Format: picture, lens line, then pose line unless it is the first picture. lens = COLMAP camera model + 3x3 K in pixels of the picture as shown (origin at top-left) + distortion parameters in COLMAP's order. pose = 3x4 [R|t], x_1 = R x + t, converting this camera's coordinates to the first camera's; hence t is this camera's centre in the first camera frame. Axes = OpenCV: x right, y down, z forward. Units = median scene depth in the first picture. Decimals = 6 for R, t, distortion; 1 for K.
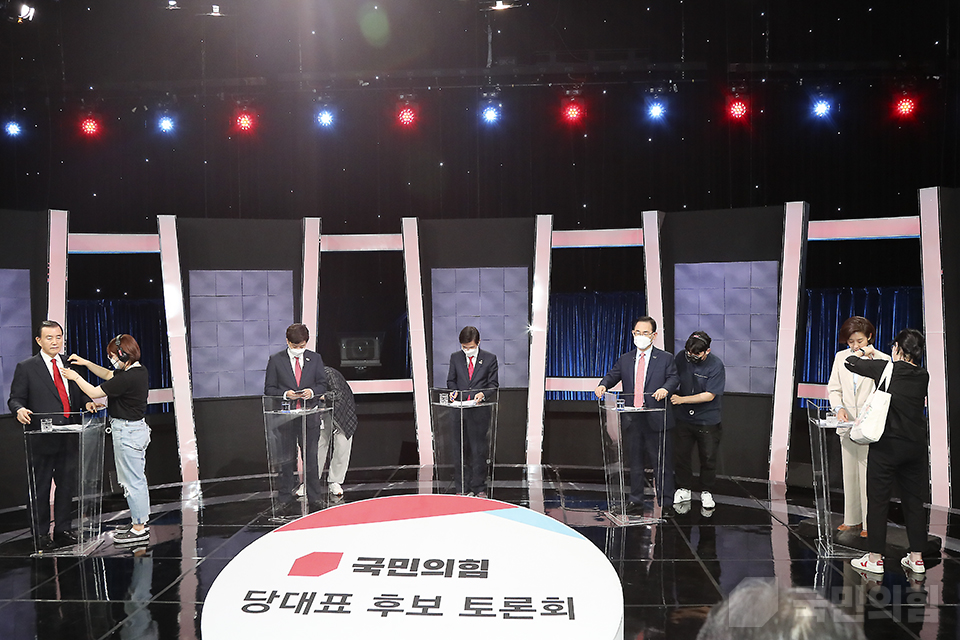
lens RADIAL K [[1266.7, 0, 475.4], [0, 1266.7, 318.8], [0, 0, 1]] dist [-0.182083, 0.000000]
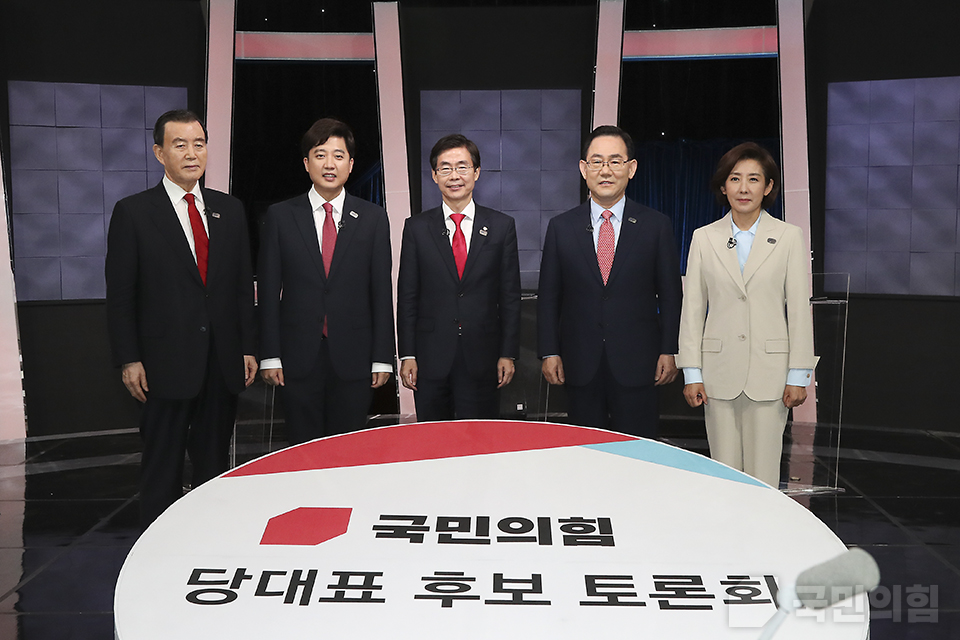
lens RADIAL K [[1955.6, 0, 488.2], [0, 1955.6, 322.2], [0, 0, 1]] dist [-0.024867, 0.000000]
pose [[0.997800, 0.007696, 0.065848, -0.109705], [-0.009038, 0.999757, 0.020115, 0.089887], [-0.065677, -0.020666, 0.997627, 0.125272]]
